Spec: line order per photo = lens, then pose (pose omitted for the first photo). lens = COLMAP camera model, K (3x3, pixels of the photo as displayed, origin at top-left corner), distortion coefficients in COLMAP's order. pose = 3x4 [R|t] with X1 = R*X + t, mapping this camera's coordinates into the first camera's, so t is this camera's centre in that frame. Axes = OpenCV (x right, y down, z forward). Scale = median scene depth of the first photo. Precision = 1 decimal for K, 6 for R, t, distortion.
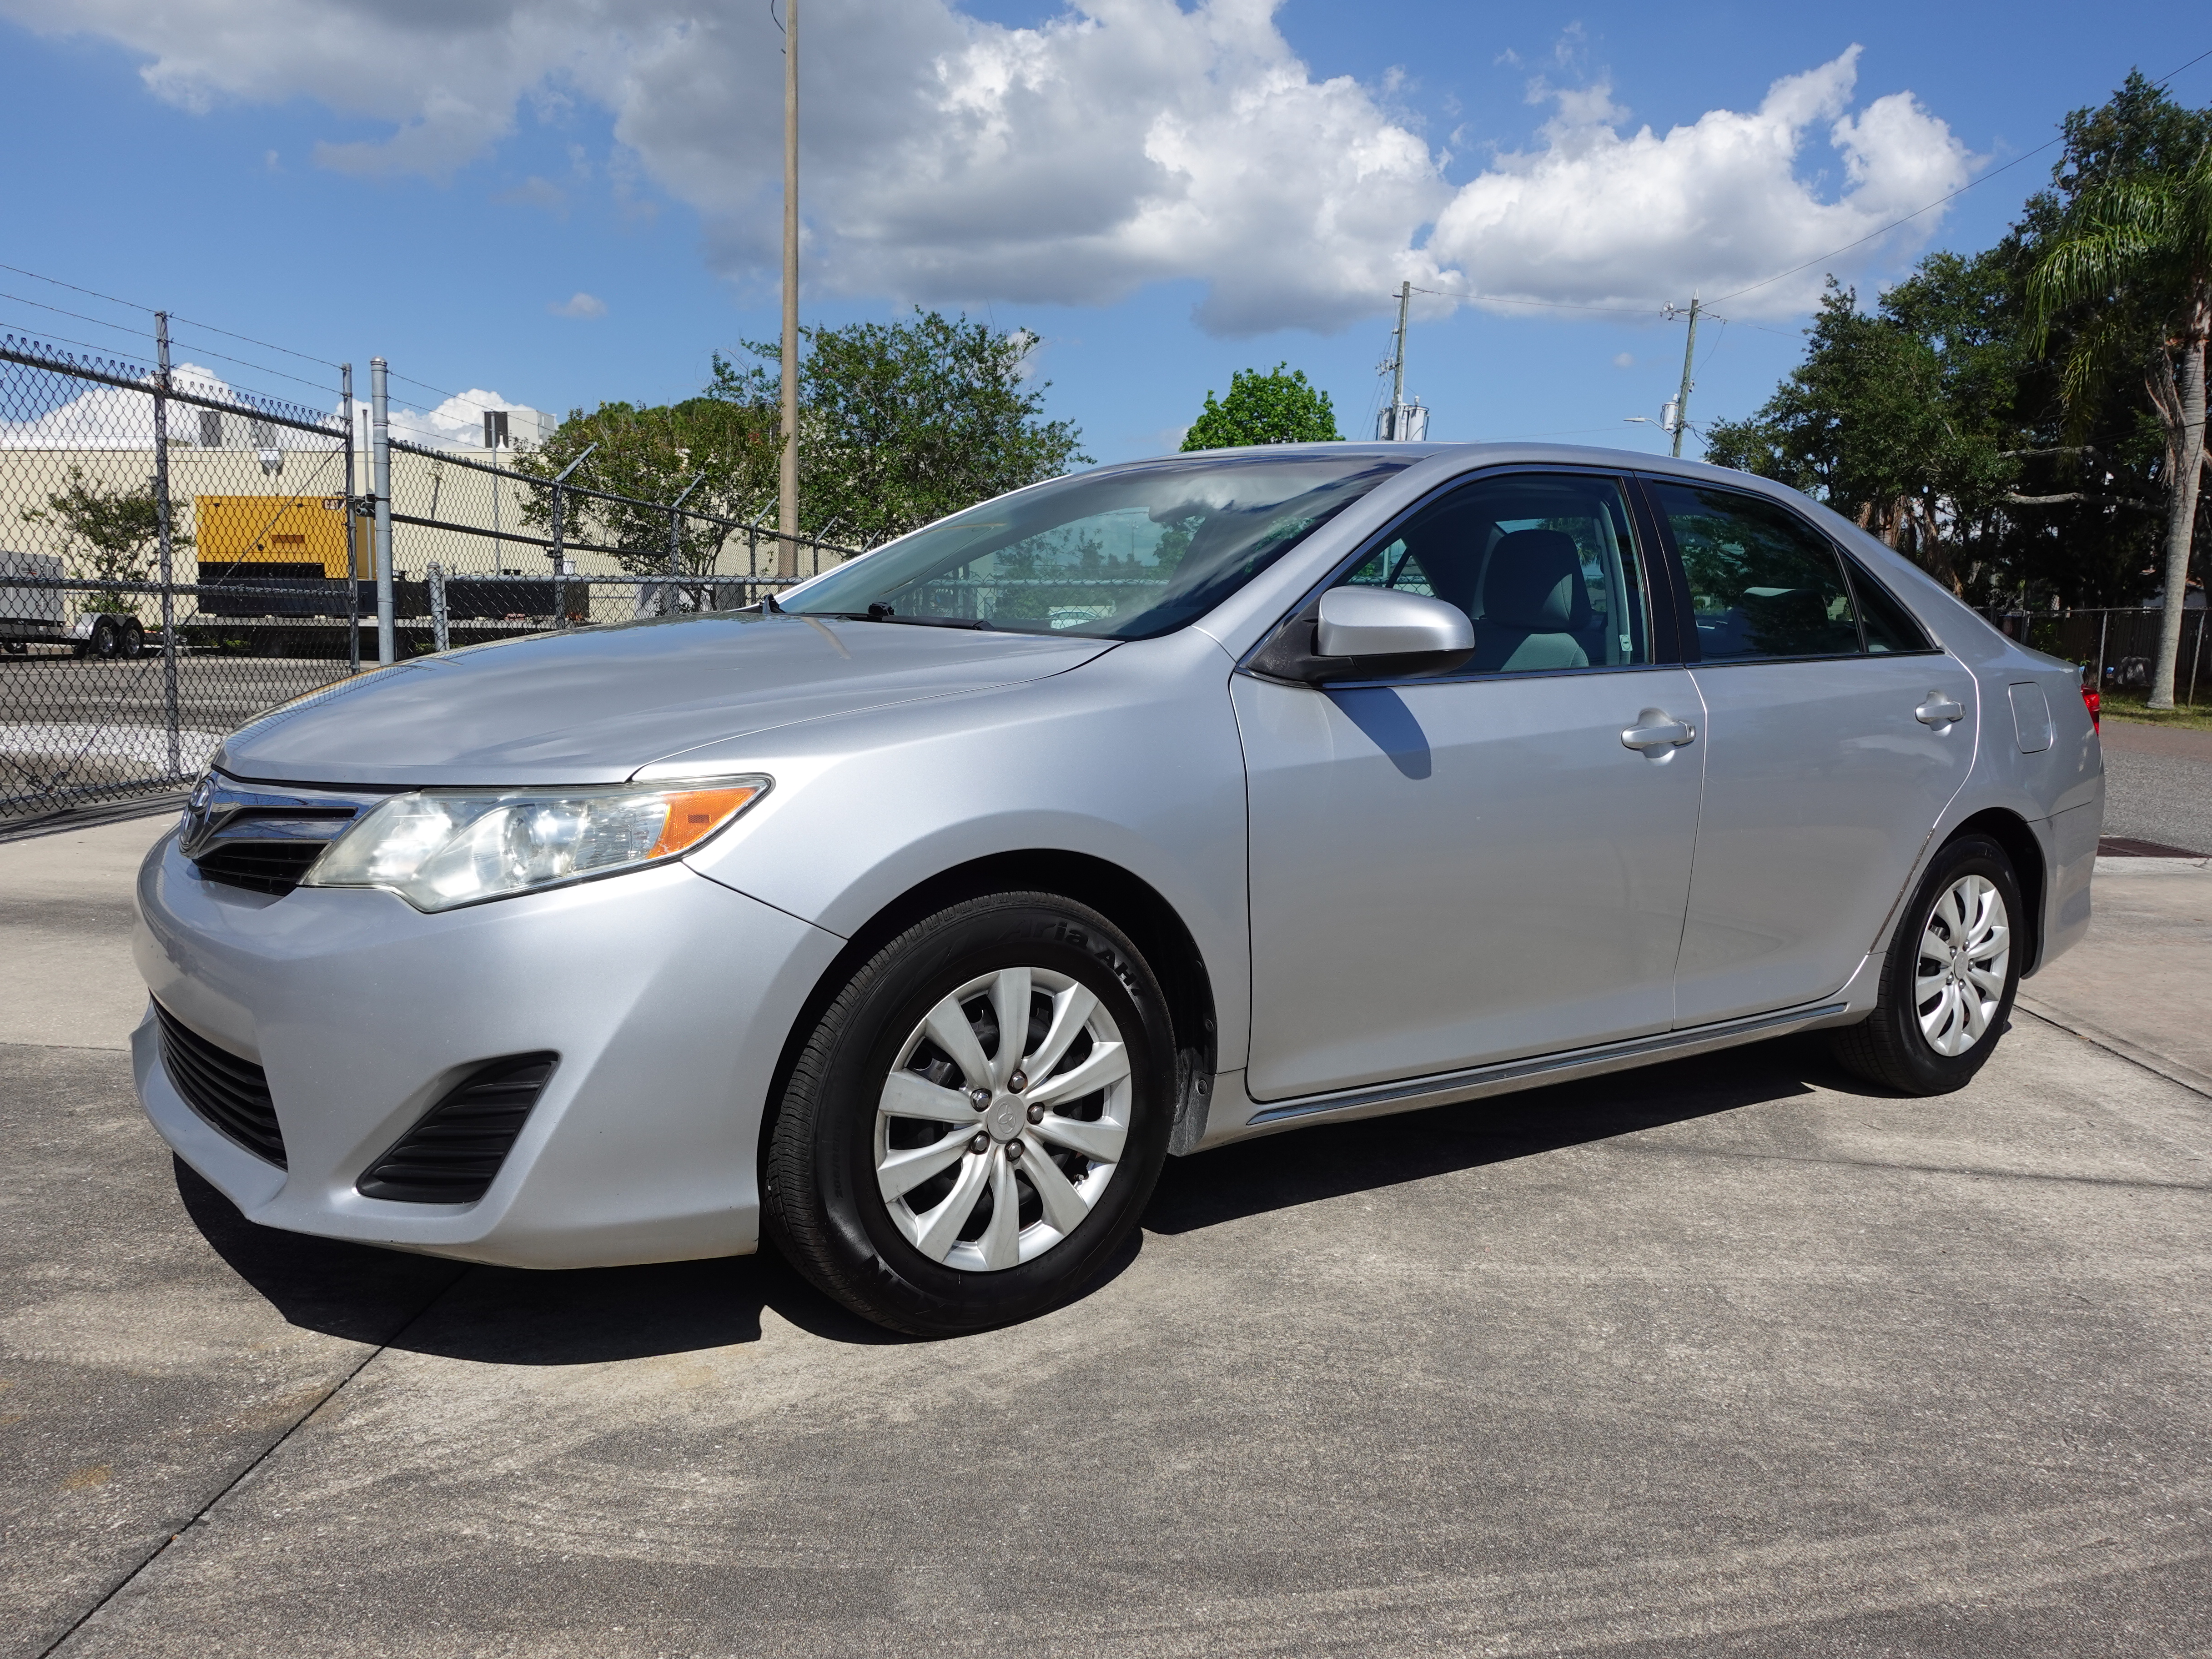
lens RADIAL K [[1719.8, 0, 1103.9], [0, 1719.8, 826.1], [0, 0, 1]] dist [0.005843, -0.004665]
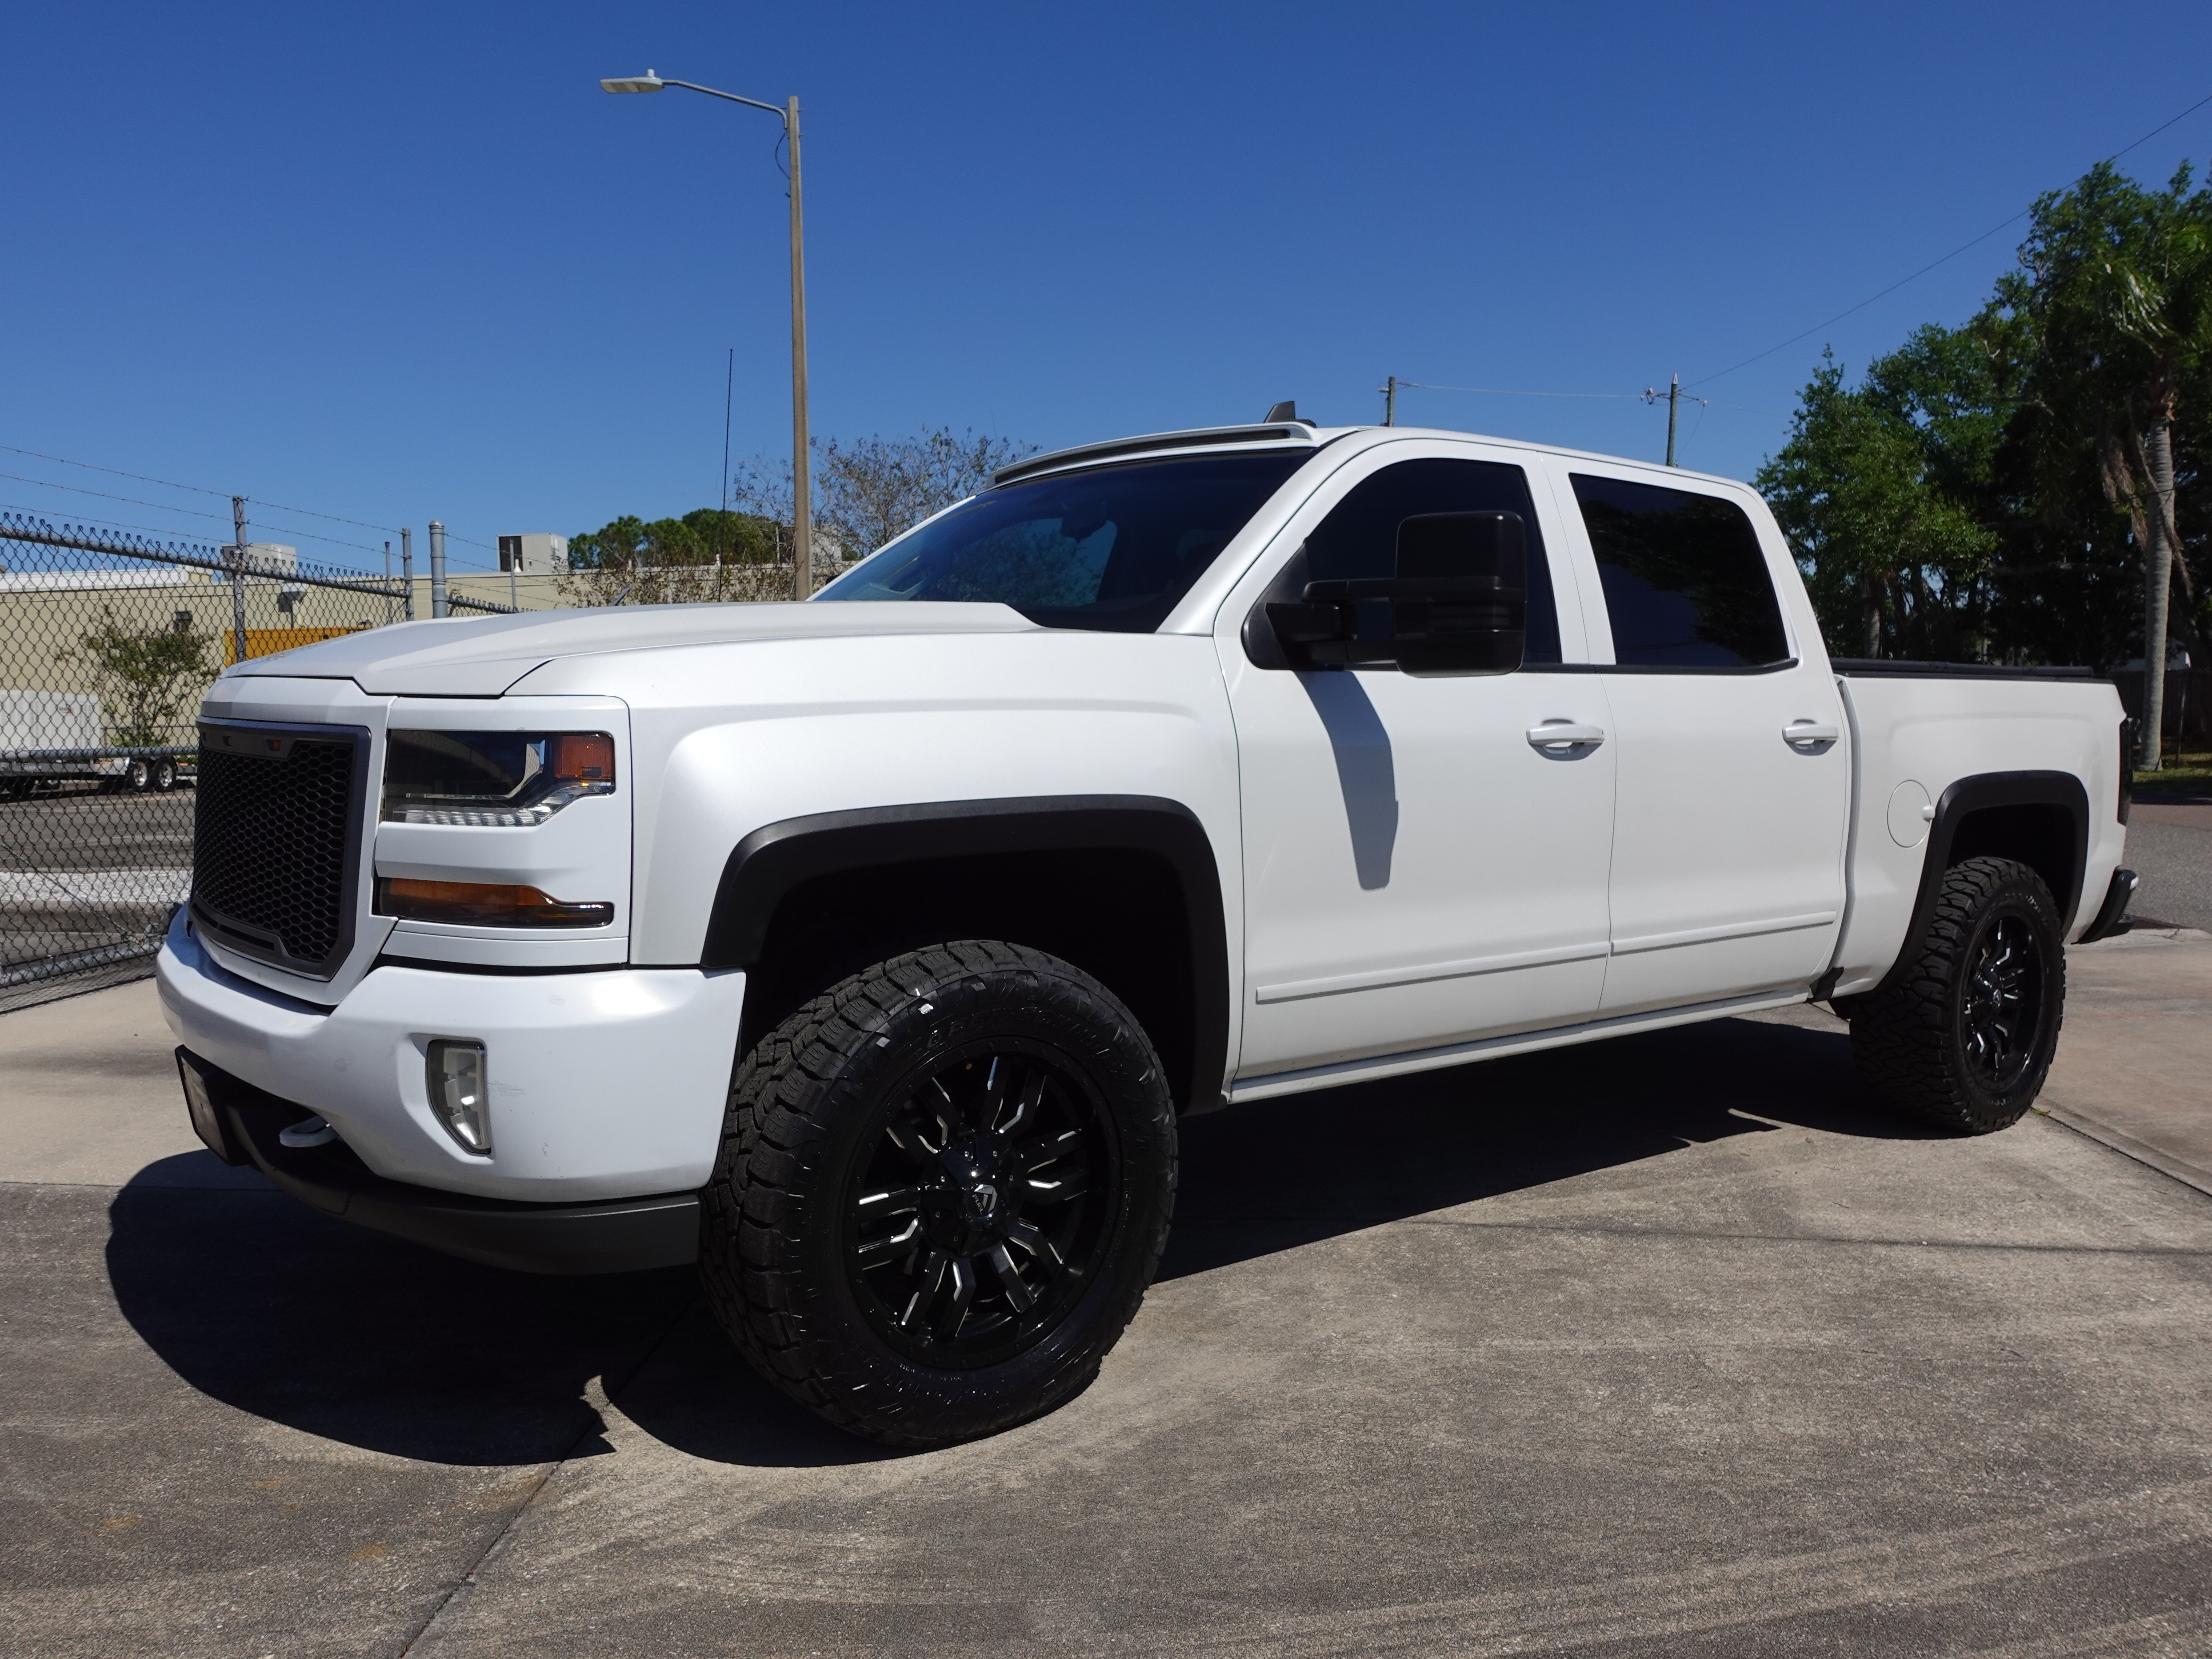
lens RADIAL K [[1715.8, 0, 1104.3], [0, 1715.8, 828.3], [0, 0, 1]] dist [0.003376, -0.005644]
pose [[0.999362, -0.035513, -0.003835, -0.033704], [0.035273, 0.998086, -0.050802, -0.051474], [0.005632, 0.050634, 0.998701, -0.221397]]
